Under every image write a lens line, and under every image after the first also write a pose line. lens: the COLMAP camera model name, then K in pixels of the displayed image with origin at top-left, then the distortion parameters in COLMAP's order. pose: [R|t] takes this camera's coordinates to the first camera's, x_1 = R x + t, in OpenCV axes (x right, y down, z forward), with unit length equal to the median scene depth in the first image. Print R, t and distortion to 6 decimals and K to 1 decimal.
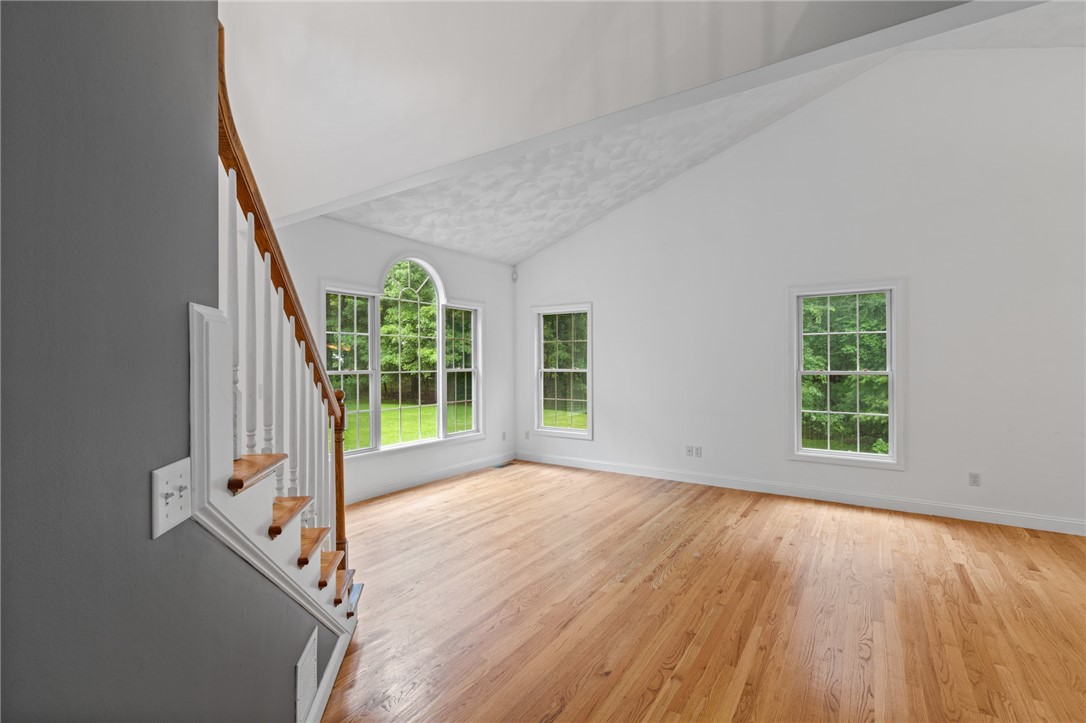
lens RADIAL K [[483.0, 0, 543.0], [0, 483.0, 361.5], [0, 0, 1]] dist [-0.000213, -0.000140]
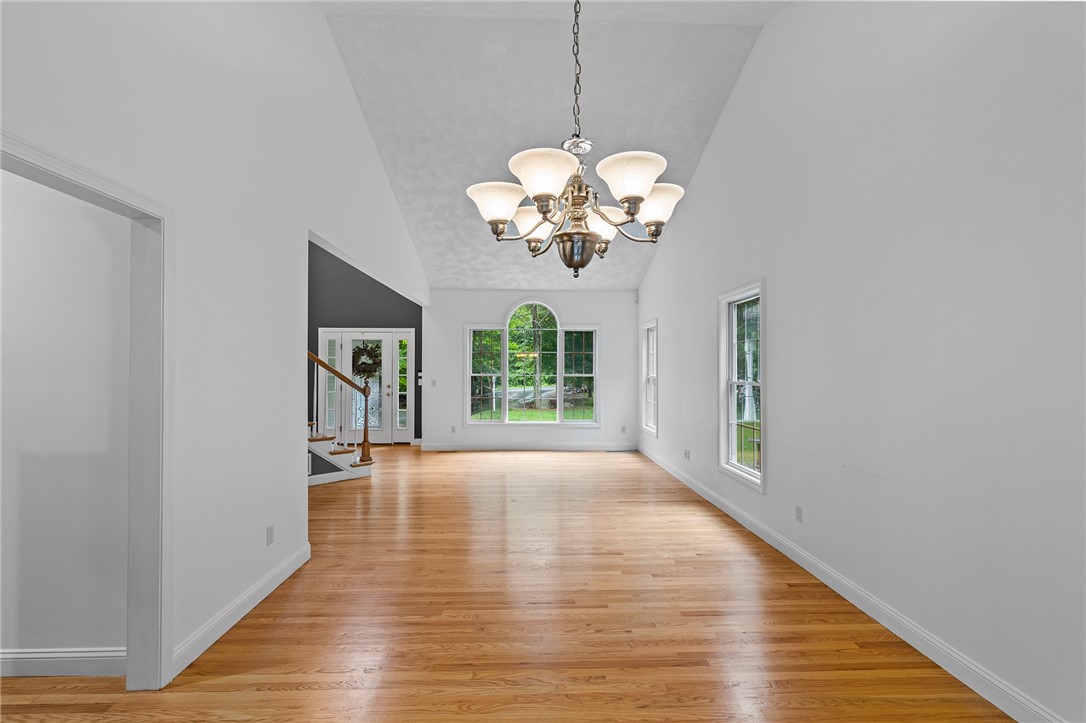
lens RADIAL K [[483.0, 0, 543.0], [0, 483.0, 361.5], [0, 0, 1]] dist [-0.000213, -0.000140]
pose [[0.582795, -0.013452, -0.812508, 1.057914], [0.000793, 0.999872, -0.015986, 0.000024], [0.812619, 0.008672, 0.582731, 0.135180]]
